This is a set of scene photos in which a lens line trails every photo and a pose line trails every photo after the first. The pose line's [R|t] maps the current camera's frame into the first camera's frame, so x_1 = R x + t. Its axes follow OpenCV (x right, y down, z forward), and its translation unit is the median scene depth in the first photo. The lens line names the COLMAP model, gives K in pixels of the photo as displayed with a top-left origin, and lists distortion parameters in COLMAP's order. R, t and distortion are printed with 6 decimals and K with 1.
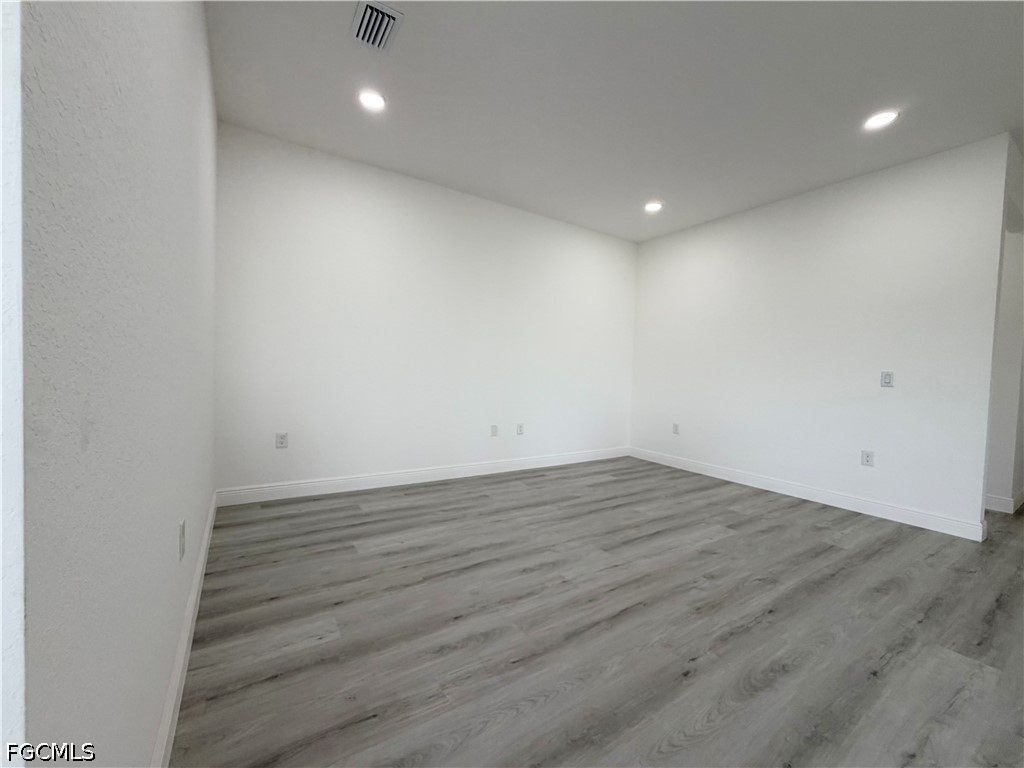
lens RADIAL K [[410.7, 0, 512.0], [0, 410.7, 384.2], [0, 0, 1]] dist [0.002206, 0.000004]
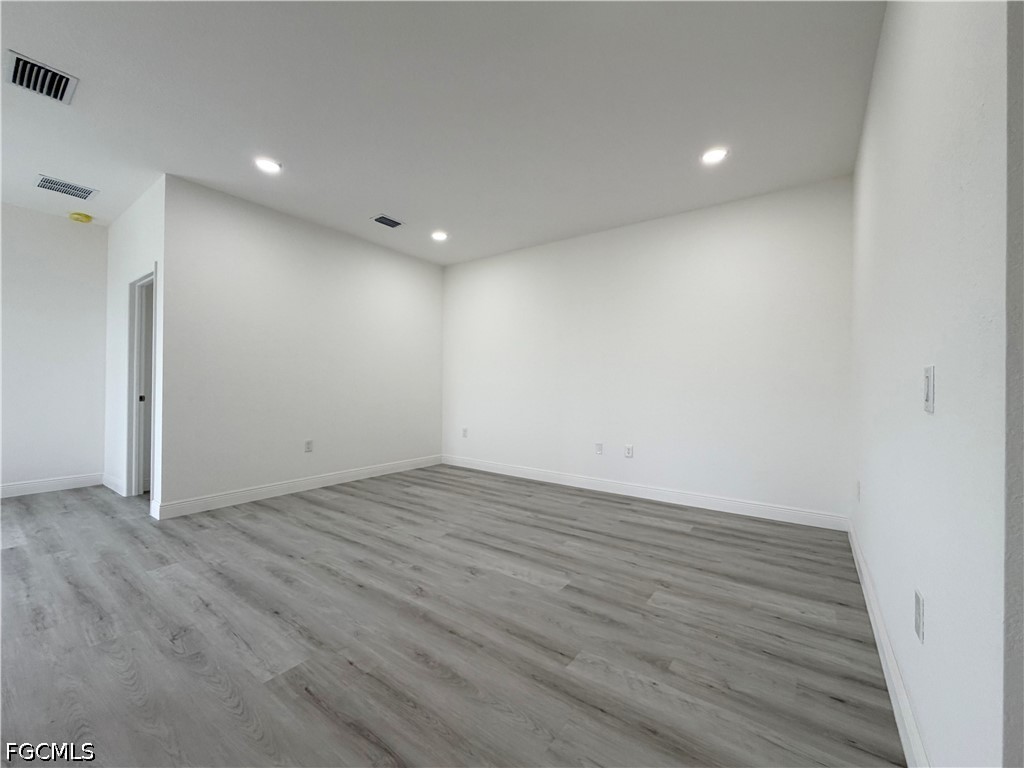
lens RADIAL K [[410.7, 0, 511.8], [0, 410.7, 385.1], [0, 0, 1]] dist [0.002206, 0.000004]
pose [[0.353710, -0.032503, -0.934790, 1.346262], [-0.028160, 0.998573, -0.045376, 0.011679], [0.934931, 0.042373, 0.352290, 0.681165]]
